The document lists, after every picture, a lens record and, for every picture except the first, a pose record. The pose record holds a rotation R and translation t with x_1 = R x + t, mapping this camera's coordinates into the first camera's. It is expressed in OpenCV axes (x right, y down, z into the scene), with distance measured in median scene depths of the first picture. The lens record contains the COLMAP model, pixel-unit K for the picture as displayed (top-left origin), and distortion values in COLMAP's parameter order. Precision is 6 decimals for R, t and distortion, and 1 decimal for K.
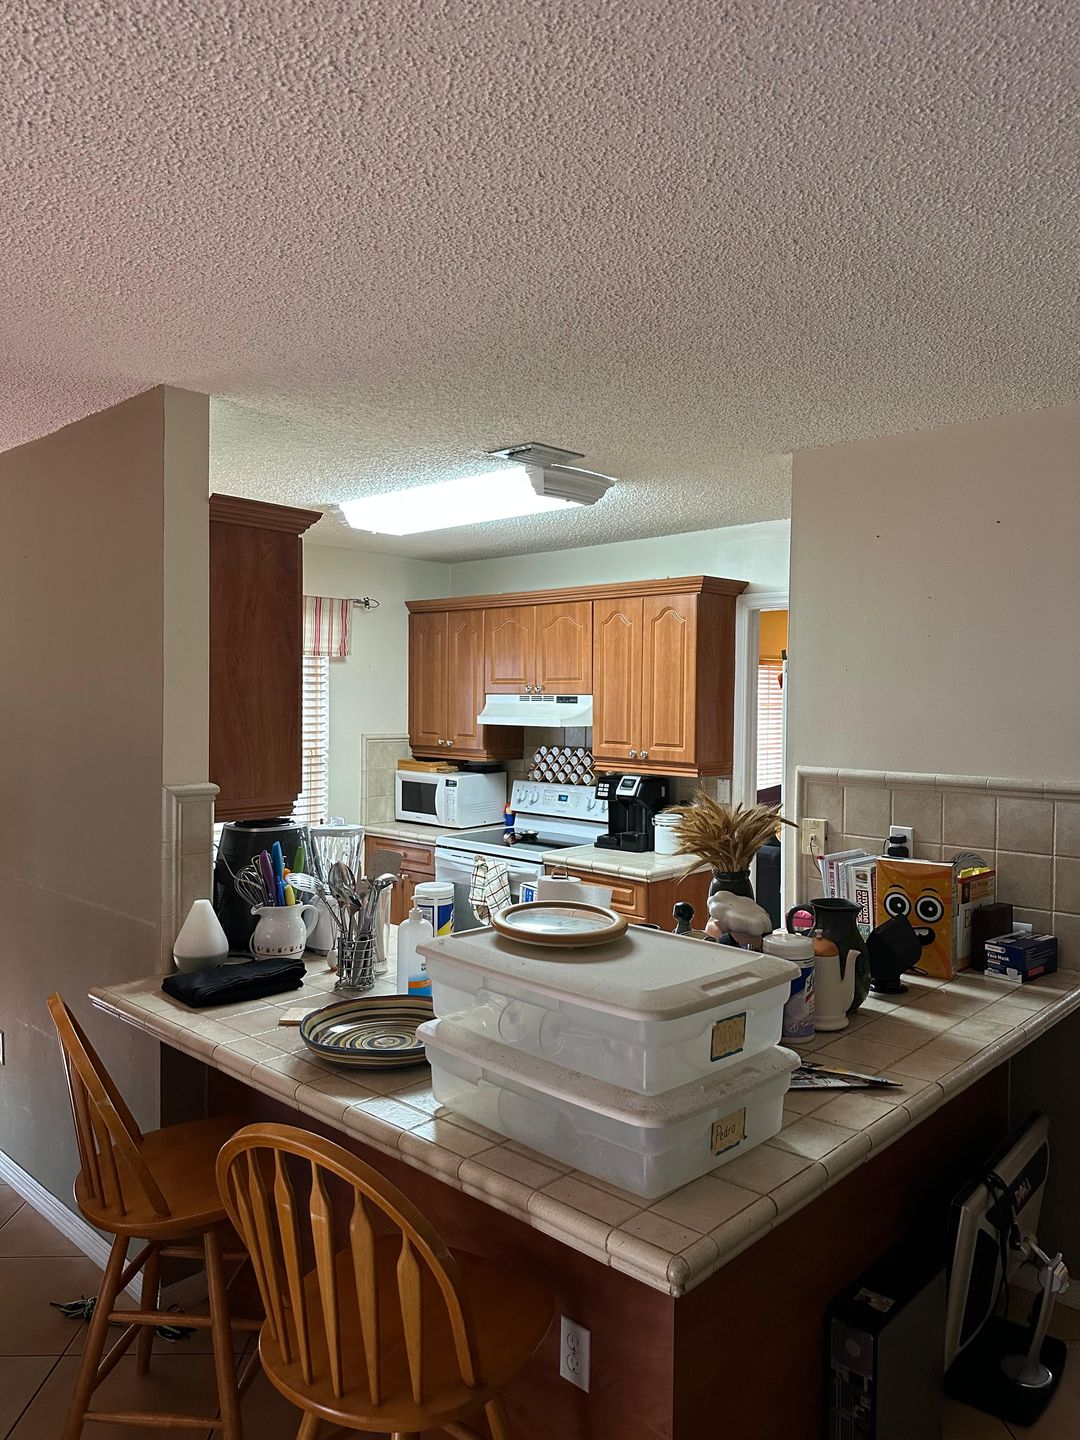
lens RADIAL K [[1020.5, 0, 543.0], [0, 1020.5, 720.5], [0, 0, 1]] dist [0.044305, -0.033398]
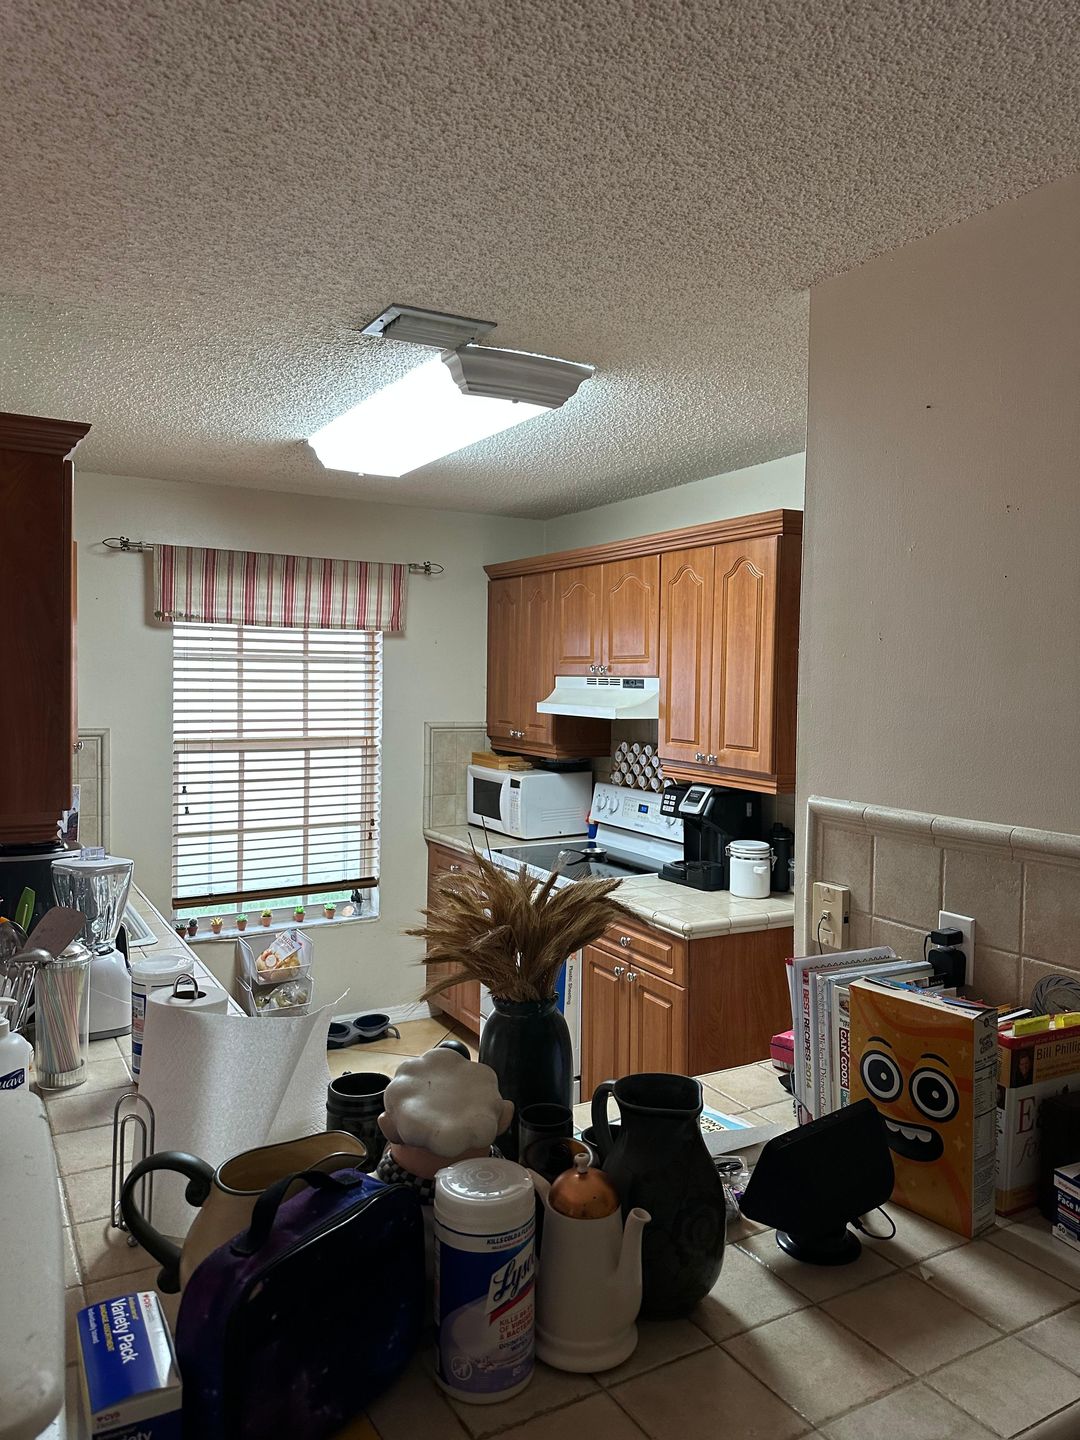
lens RADIAL K [[1020.5, 0, 531.4], [0, 1020.5, 713.8], [0, 0, 1]] dist [0.044305, -0.033398]
pose [[0.953987, 0.016880, -0.299374, 0.186823], [-0.012997, 0.999804, 0.014957, -0.008384], [0.299568, -0.010378, 0.954019, 0.246148]]
